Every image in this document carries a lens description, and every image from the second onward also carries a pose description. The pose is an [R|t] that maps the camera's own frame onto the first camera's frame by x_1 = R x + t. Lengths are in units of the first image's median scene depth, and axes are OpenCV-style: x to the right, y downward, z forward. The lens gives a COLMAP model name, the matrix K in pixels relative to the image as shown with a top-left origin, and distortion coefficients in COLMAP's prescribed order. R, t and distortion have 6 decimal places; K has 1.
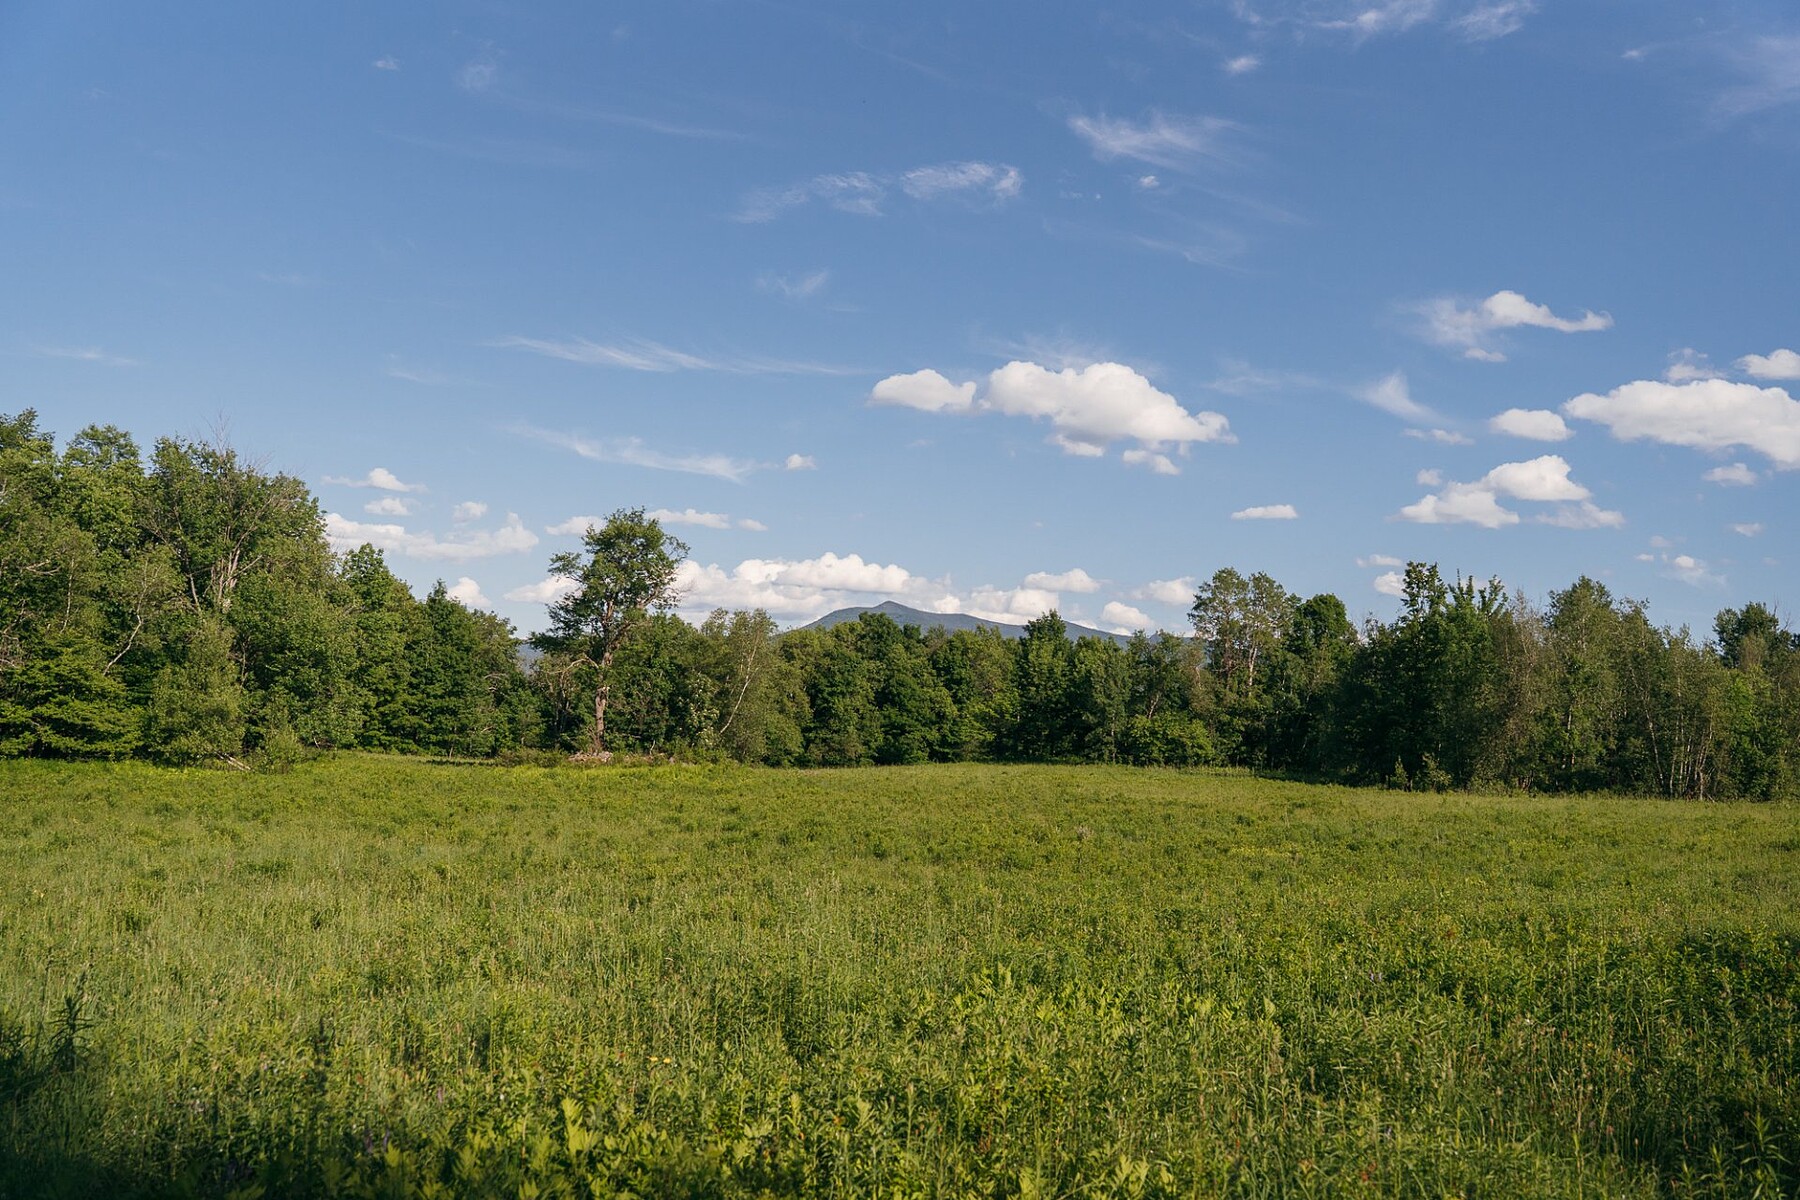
lens RADIAL K [[1500.4, 0, 900.0], [0, 1500.4, 600.0], [0, 0, 1]] dist [0.000631, -0.310258]
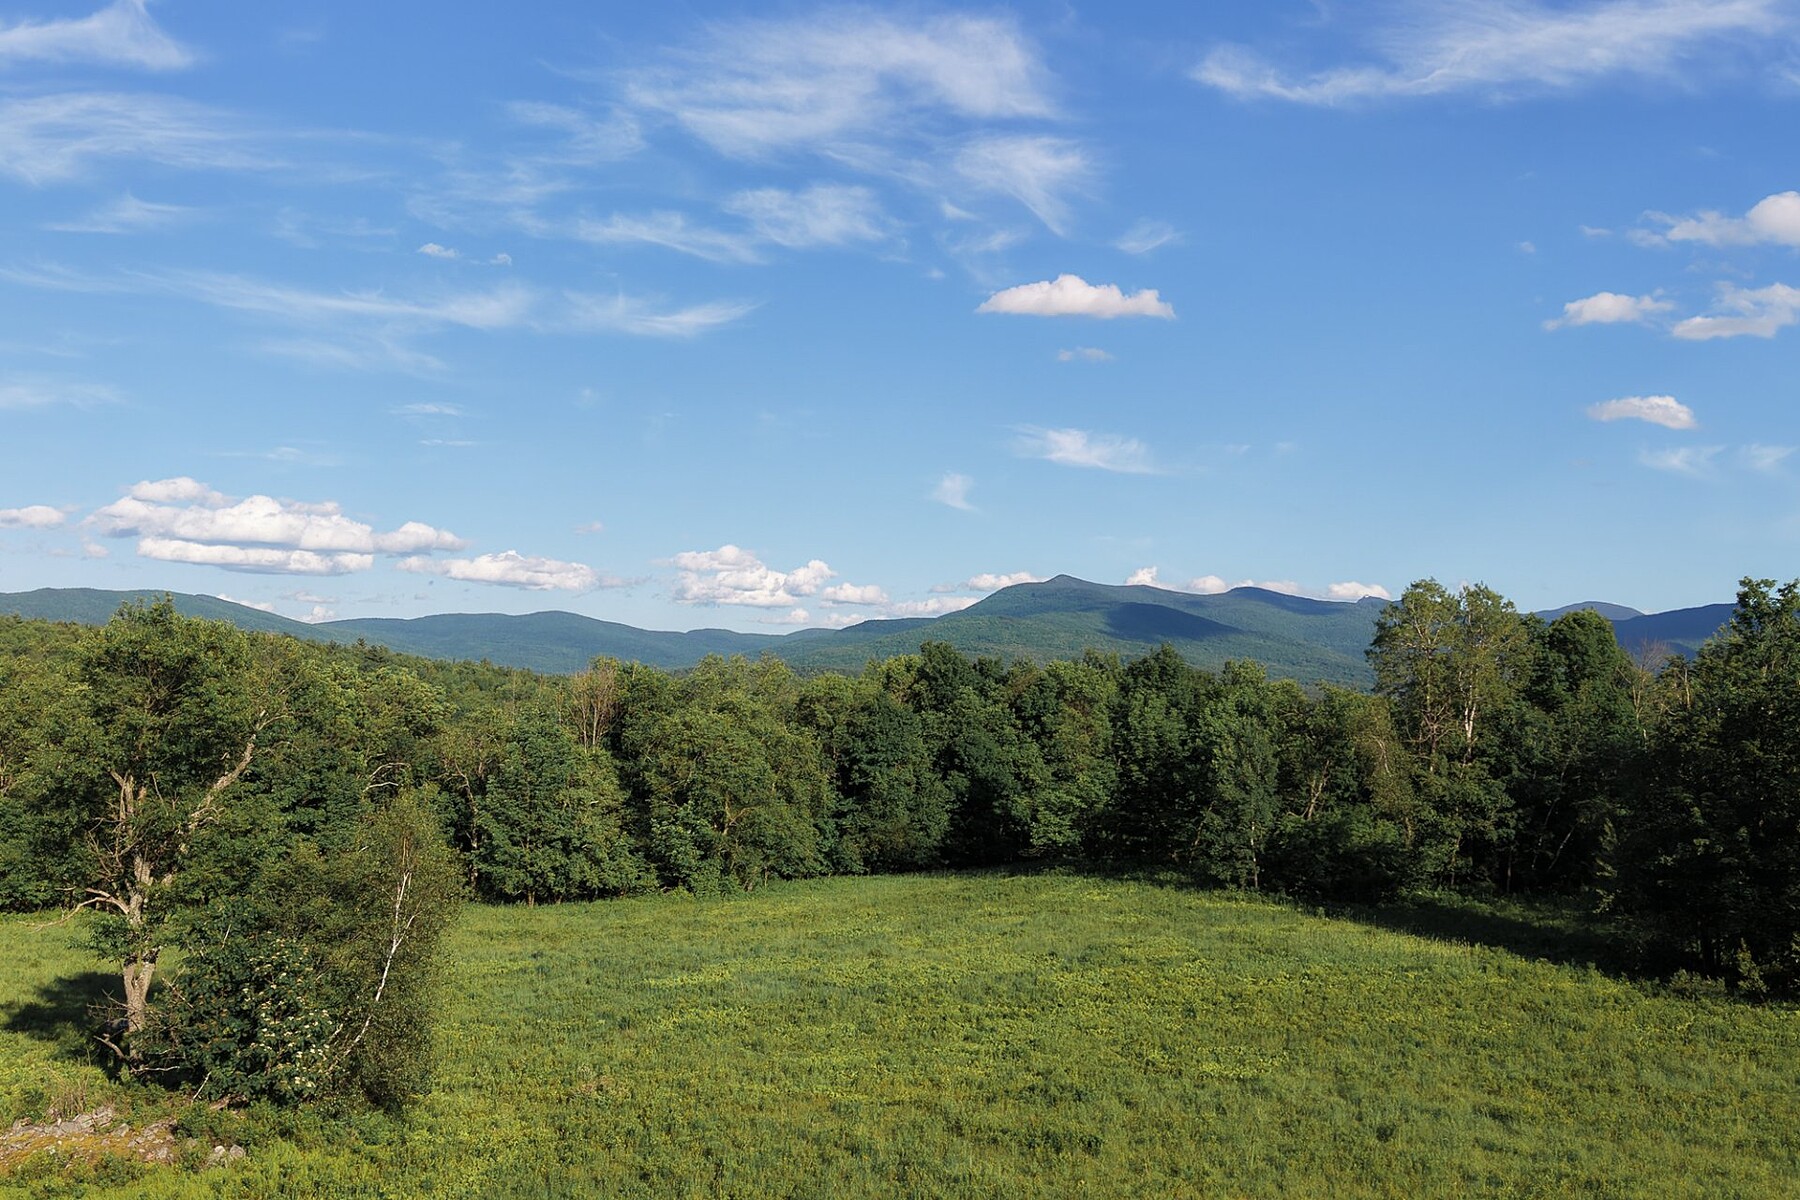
lens RADIAL K [[1500.4, 0, 900.0], [0, 1500.4, 600.0], [0, 0, 1]] dist [0.000631, -0.310258]
pose [[0.990529, -0.044961, -0.129730, 0.073609], [0.047274, 0.998772, 0.014803, -0.029608], [0.128906, -0.020796, 0.991439, 0.316652]]
